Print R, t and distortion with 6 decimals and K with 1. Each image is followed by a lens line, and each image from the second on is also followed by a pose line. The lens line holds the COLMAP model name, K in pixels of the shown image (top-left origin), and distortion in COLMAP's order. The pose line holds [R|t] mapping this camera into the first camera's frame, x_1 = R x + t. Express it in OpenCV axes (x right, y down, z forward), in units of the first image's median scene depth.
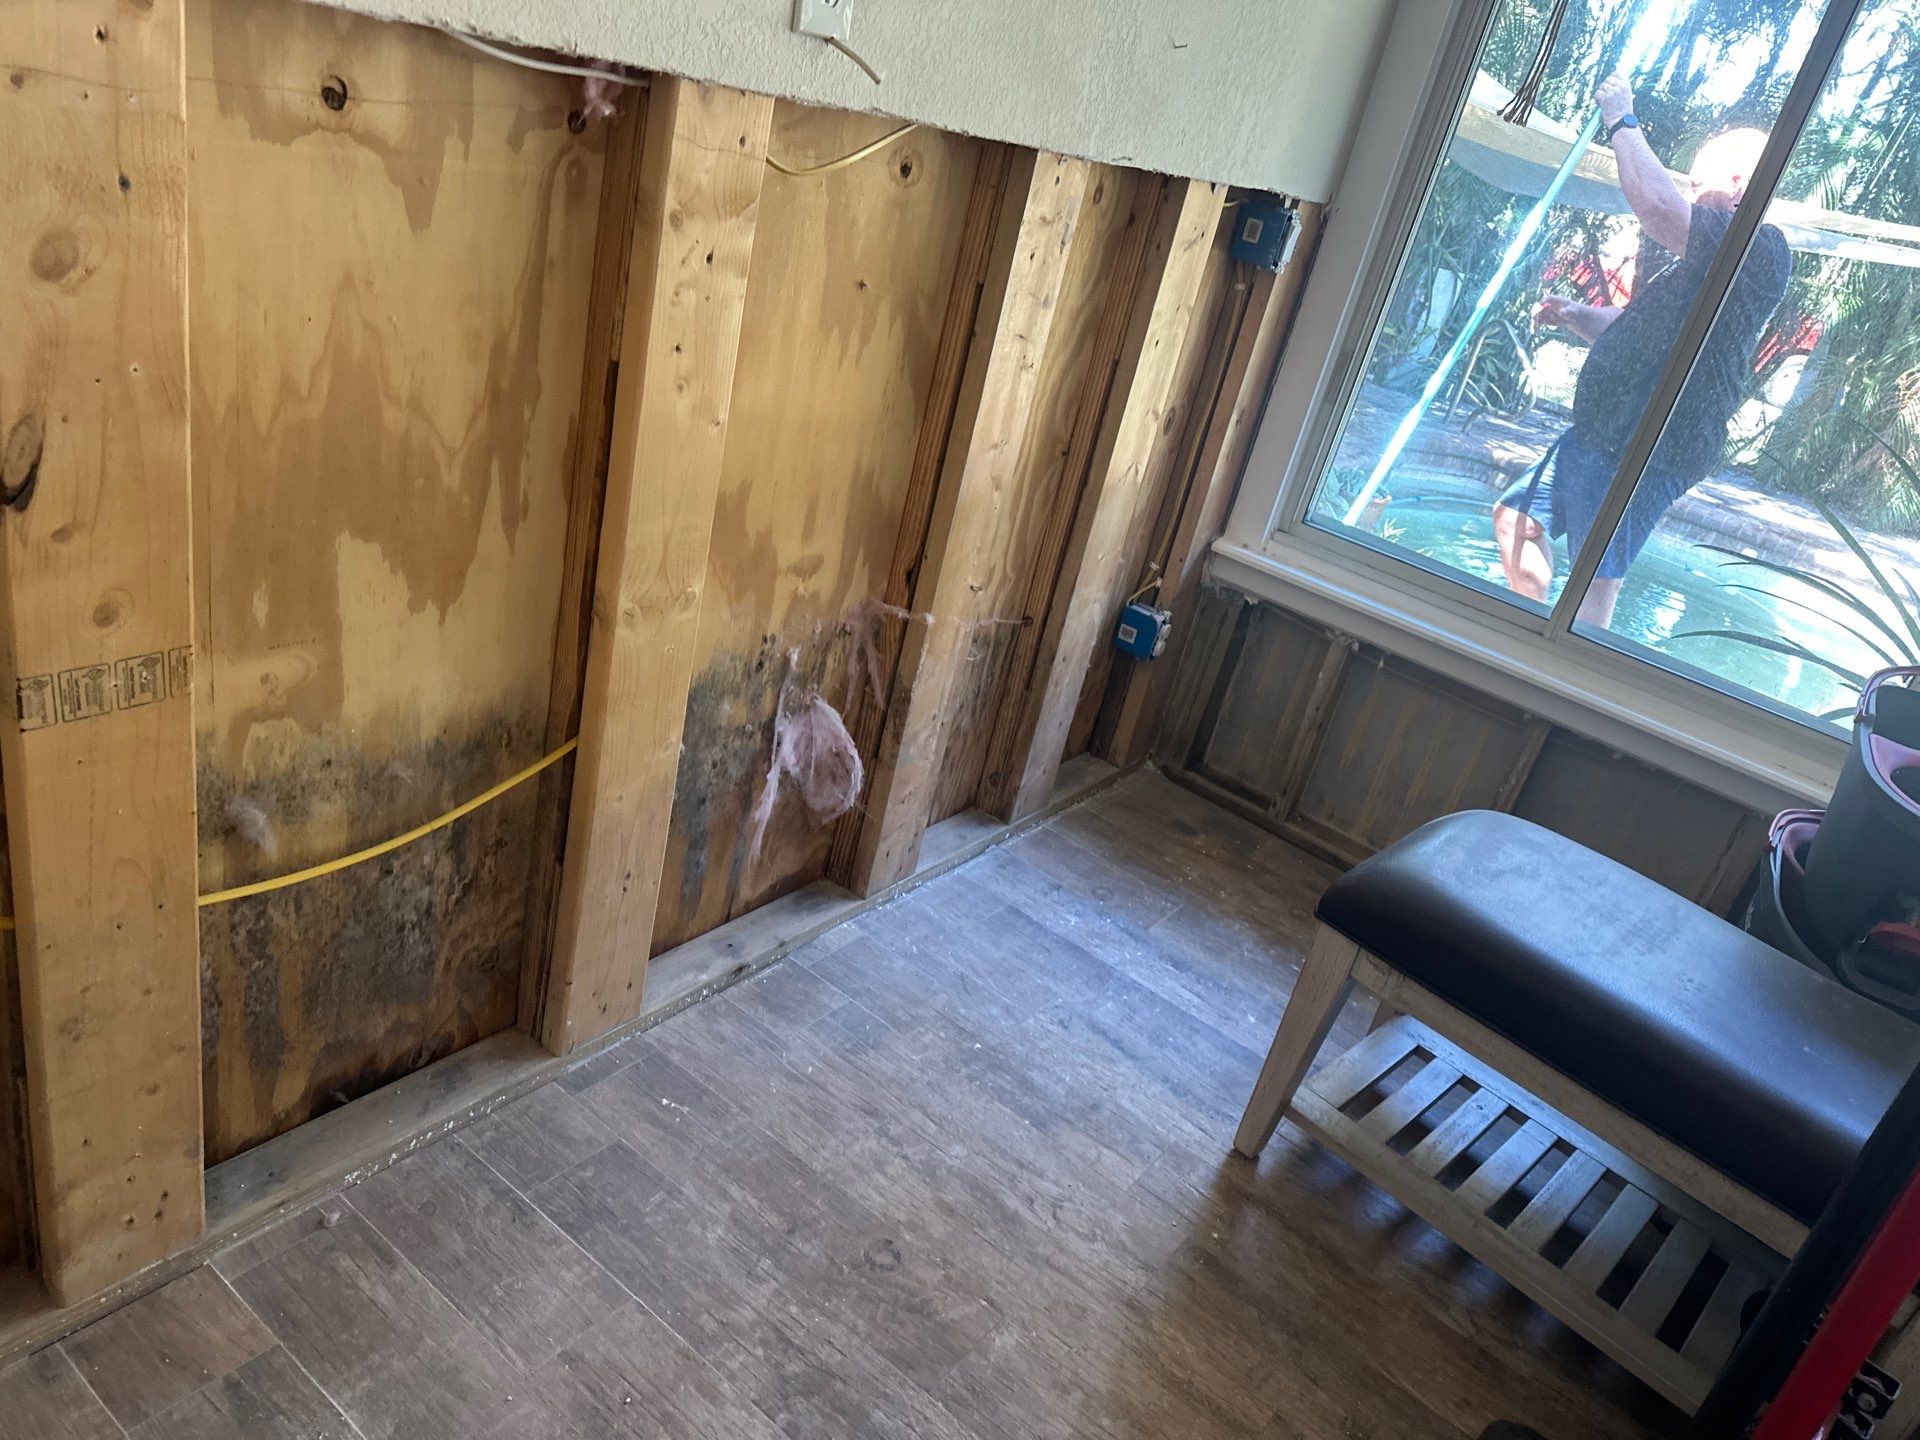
lens RADIAL K [[1335.7, 0, 959.0], [0, 1335.7, 717.9], [0, 0, 1]] dist [0.013927, -0.029160]
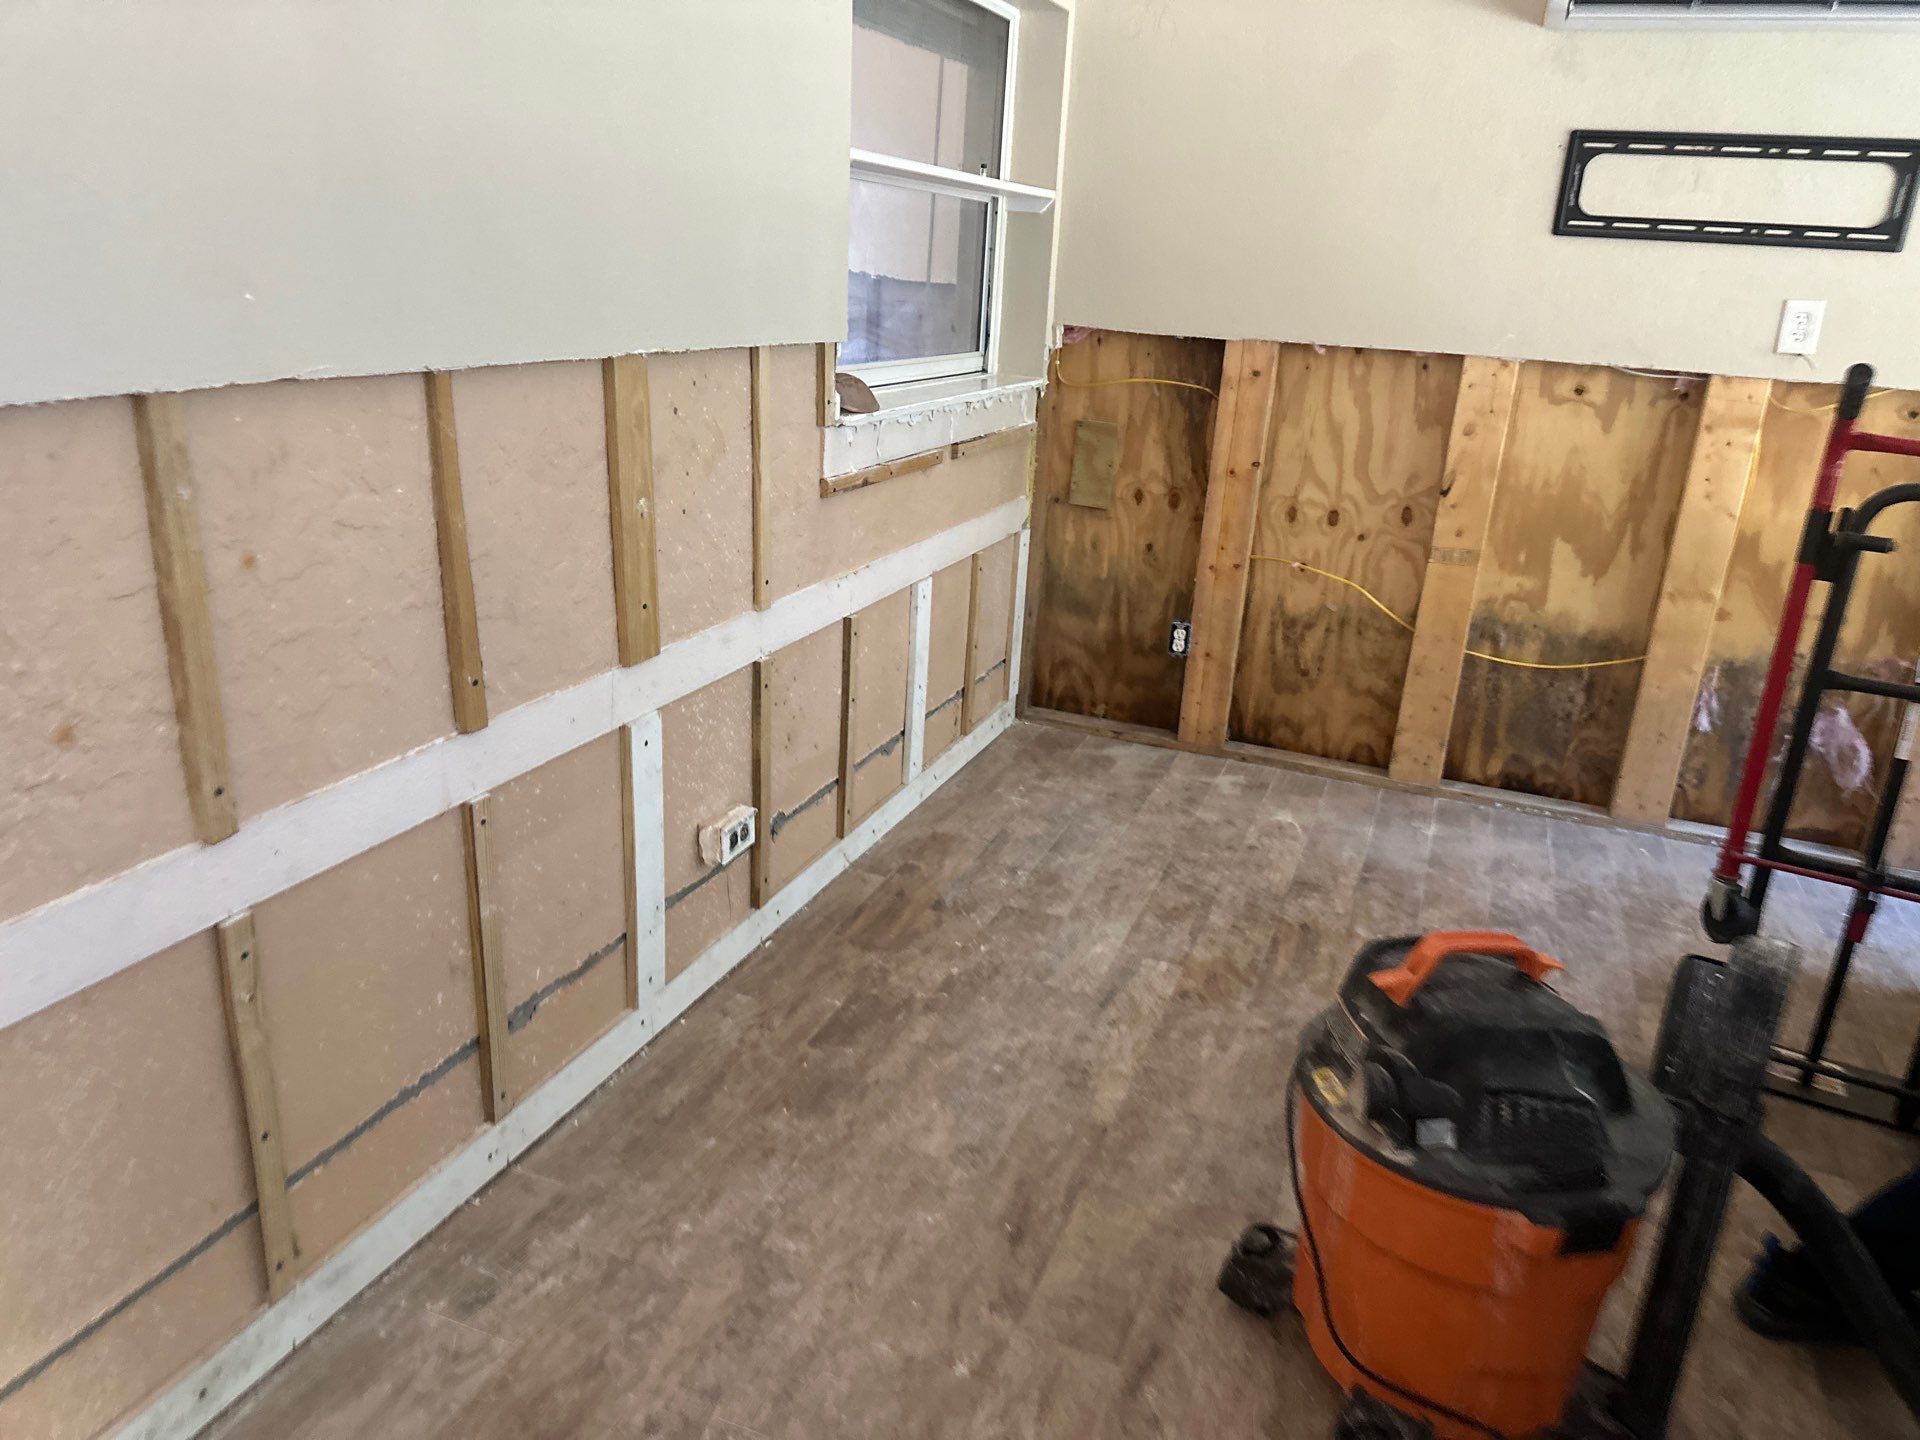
lens RADIAL K [[1335.7, 0, 944.9], [0, 1335.7, 734.1], [0, 0, 1]] dist [0.013927, -0.029160]
pose [[0.264982, 0.122450, -0.956447, 1.883506], [-0.406127, 0.913805, 0.004474, 0.728012], [0.874554, 0.387254, 0.291872, -0.773788]]
